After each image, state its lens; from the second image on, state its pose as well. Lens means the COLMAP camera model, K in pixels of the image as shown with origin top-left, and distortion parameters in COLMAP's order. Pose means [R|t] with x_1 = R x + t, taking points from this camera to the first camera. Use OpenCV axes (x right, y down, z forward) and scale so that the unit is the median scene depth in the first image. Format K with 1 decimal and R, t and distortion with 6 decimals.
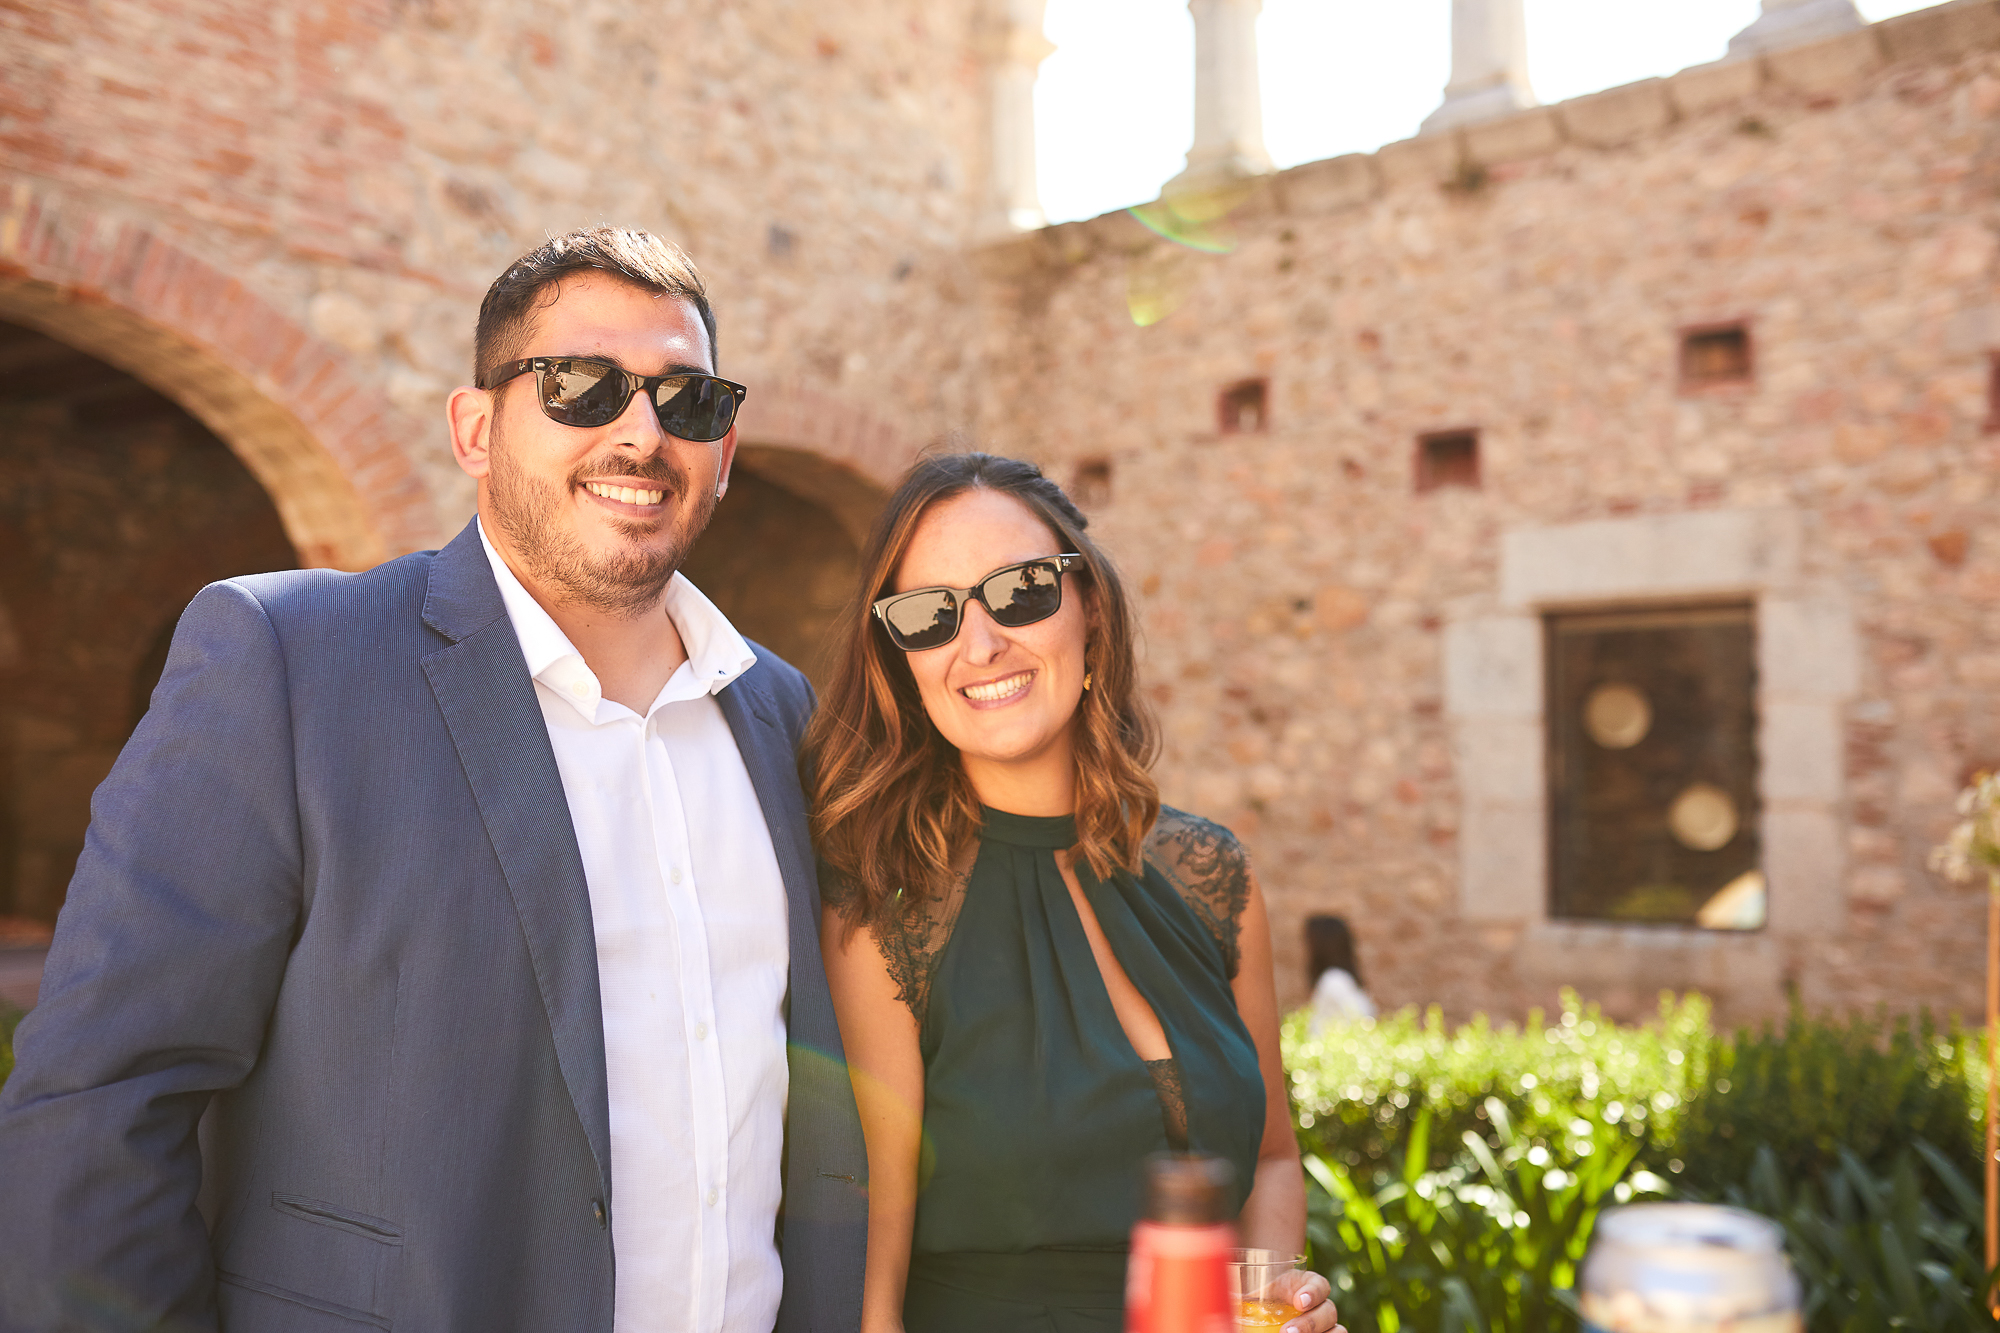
lens RADIAL K [[1913.1, 0, 1000.0], [0, 1913.1, 666.5], [0, 0, 1]] dist [-0.065195, 0.093121]
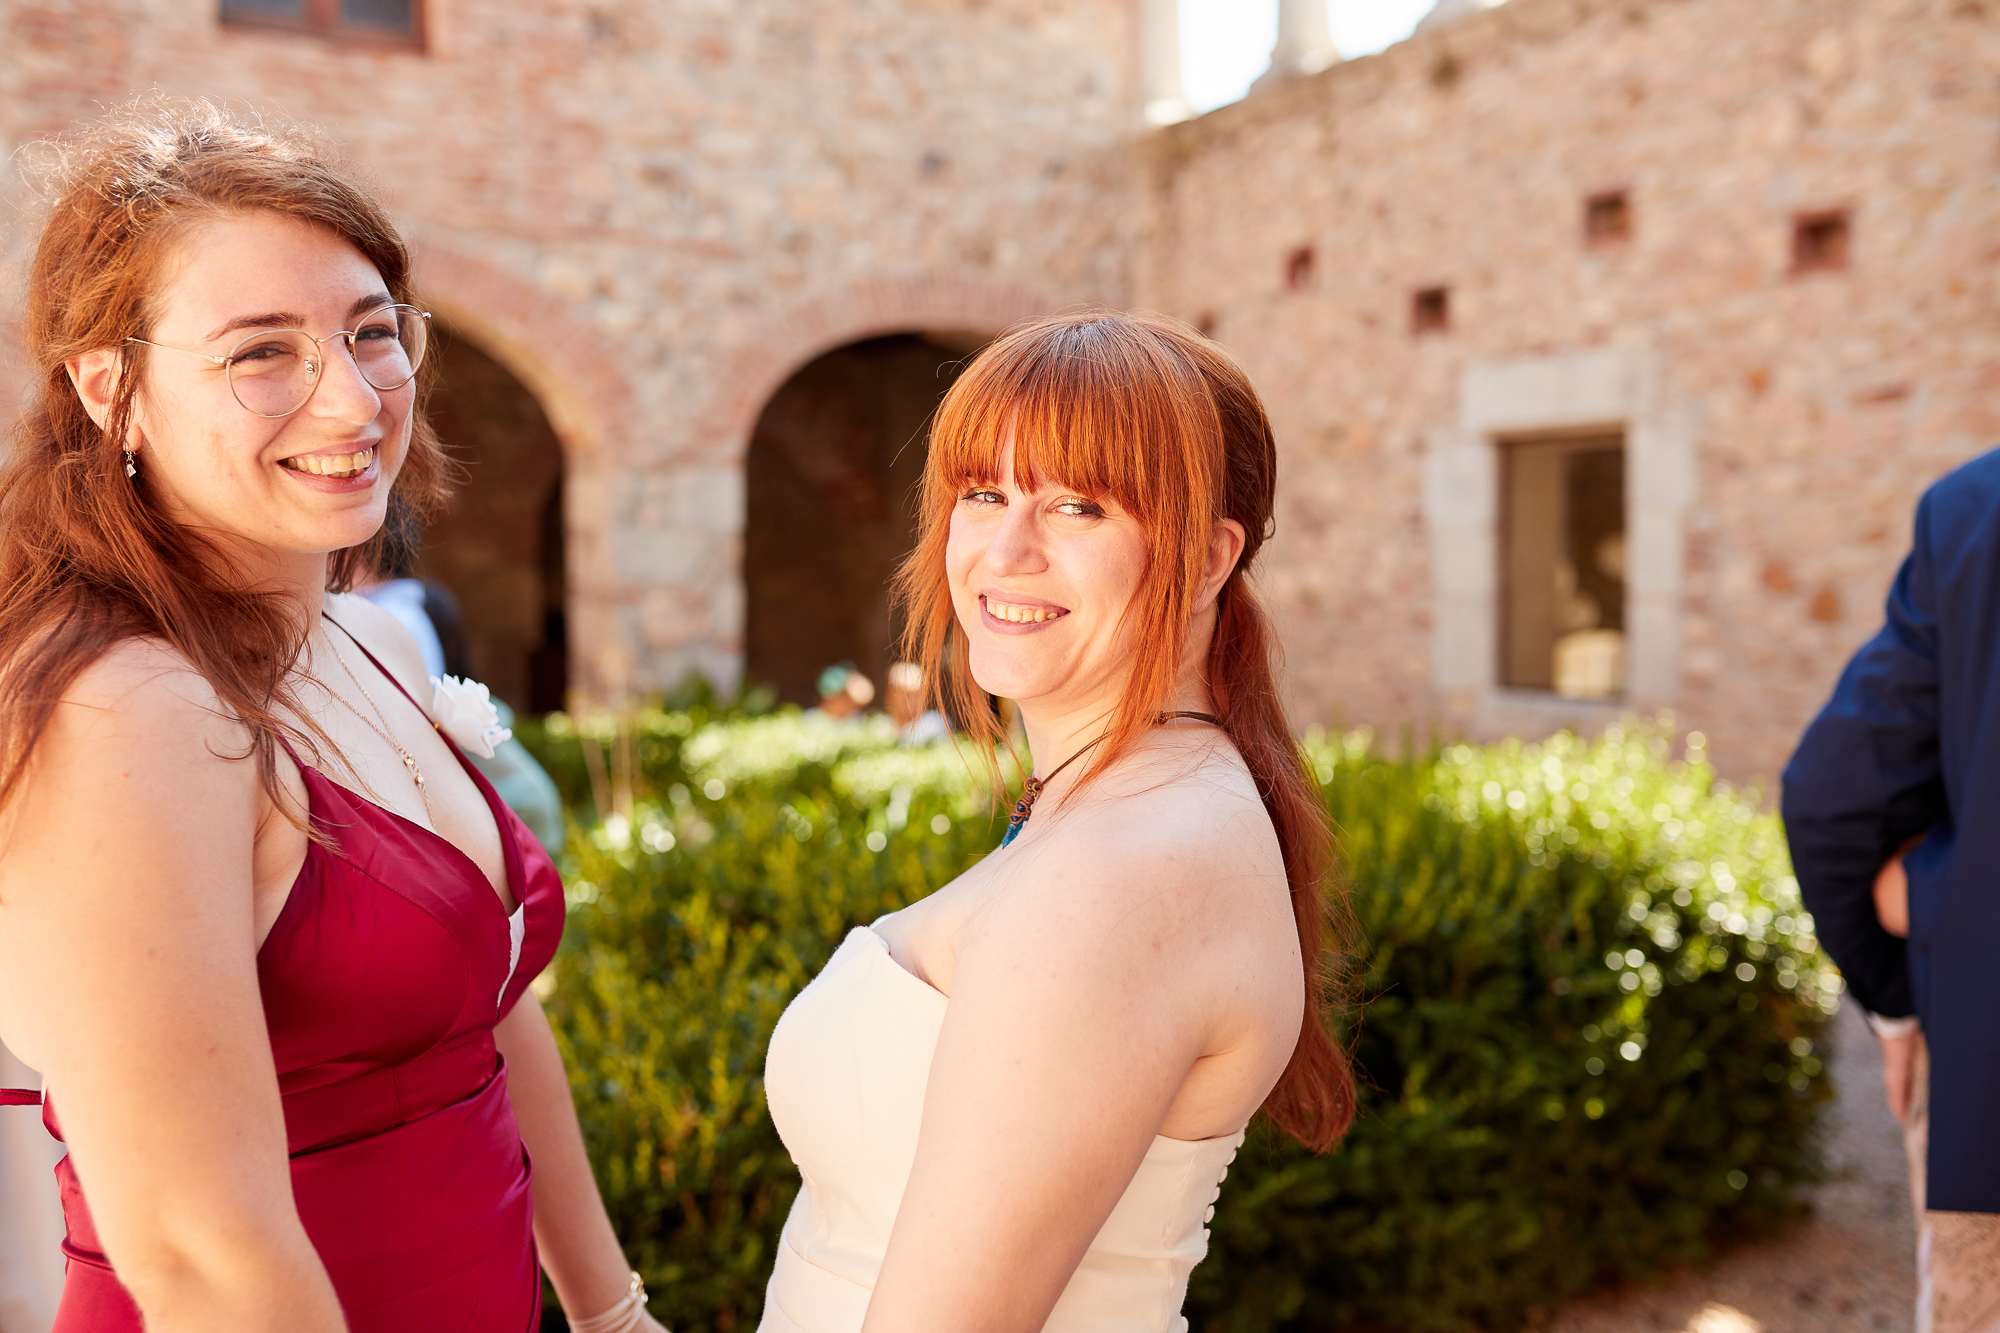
lens RADIAL K [[1913.1, 0, 1000.0], [0, 1913.1, 666.5], [0, 0, 1]] dist [-0.065195, 0.093121]
pose [[0.945168, -0.000475, -0.326583, 0.380548], [0.038456, 0.993204, 0.109851, -0.028925], [0.324311, -0.116386, 0.938763, -0.250679]]
